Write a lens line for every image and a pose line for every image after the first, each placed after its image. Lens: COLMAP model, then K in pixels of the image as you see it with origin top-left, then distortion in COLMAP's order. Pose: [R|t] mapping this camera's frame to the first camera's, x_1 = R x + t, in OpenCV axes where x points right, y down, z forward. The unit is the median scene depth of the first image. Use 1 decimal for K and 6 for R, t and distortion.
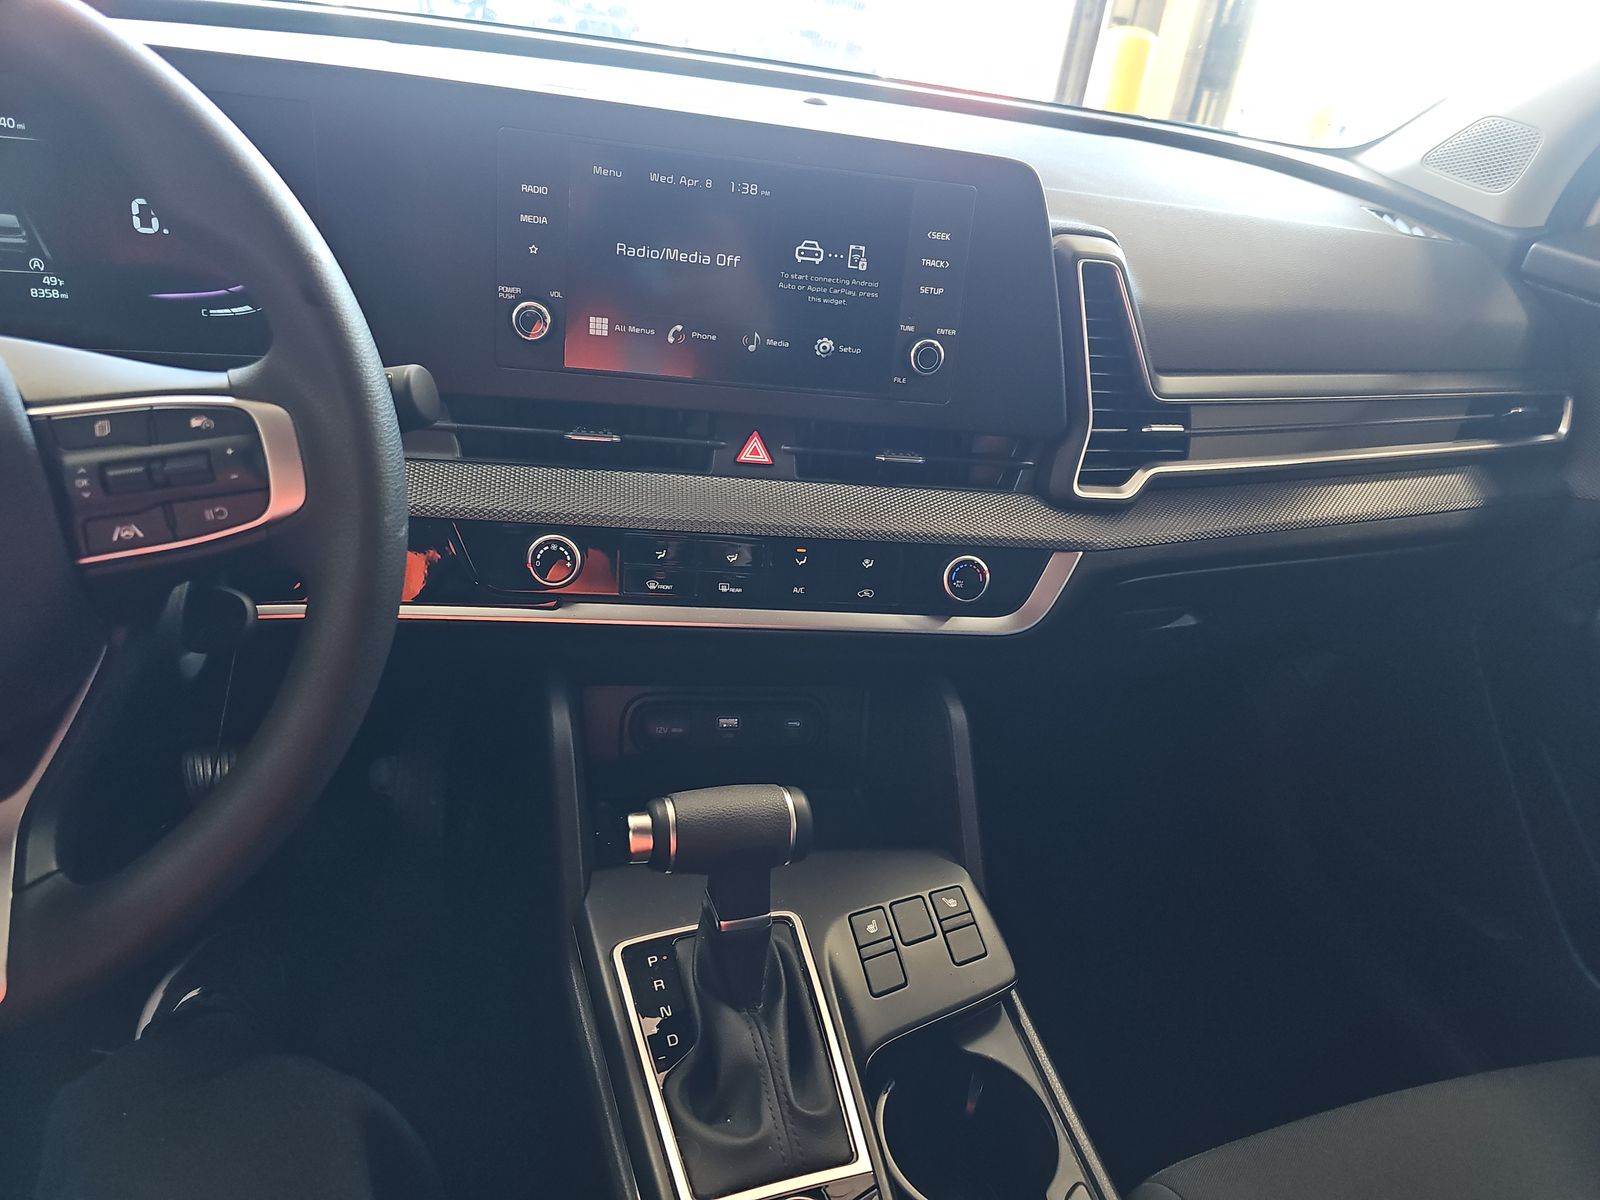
lens RADIAL K [[1059.1, 0, 800.0], [0, 1059.1, 600.0], [0, 0, 1]] dist [0.070152, -0.062472]
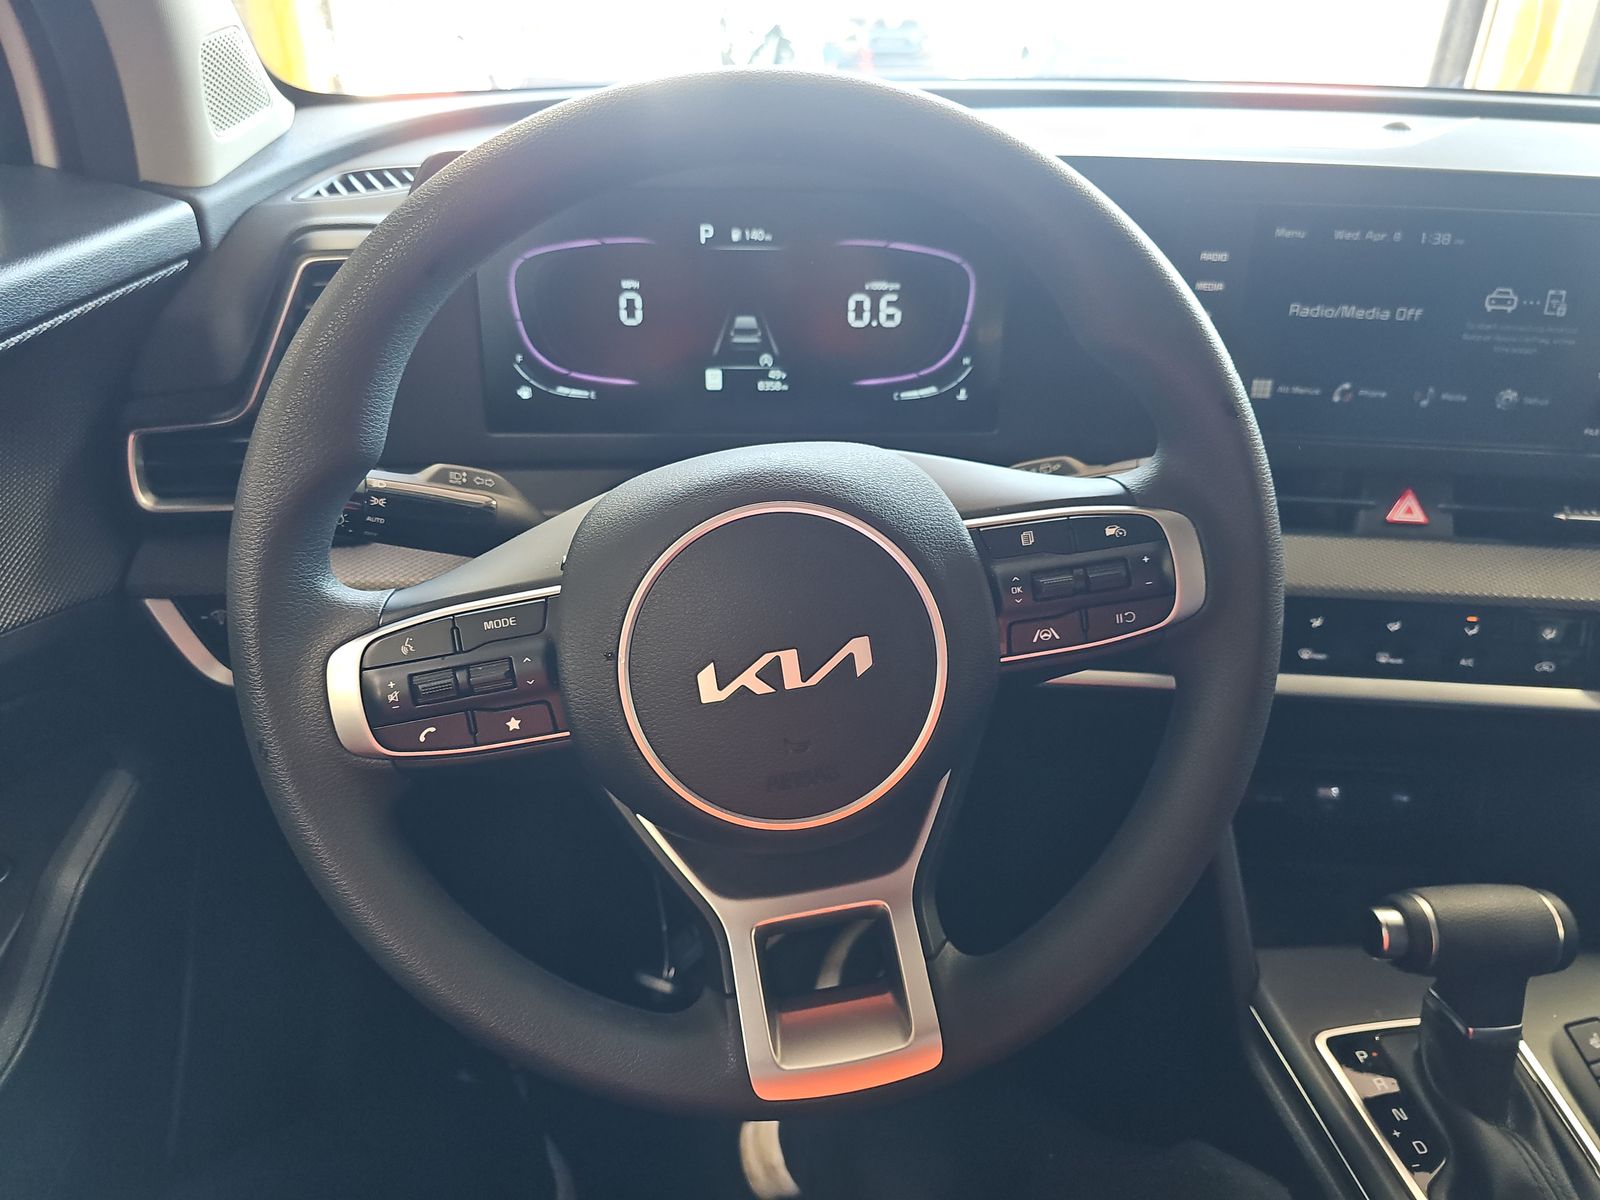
lens RADIAL K [[1053.4, 0, 804.9], [0, 1053.4, 597.1], [0, 0, 1]] dist [0.053835, -0.055542]
pose [[0.974187, 0.011252, -0.225460, -0.382758], [-0.012890, 0.999900, -0.005792, -0.056111], [0.225372, 0.008549, 0.974235, -0.042113]]
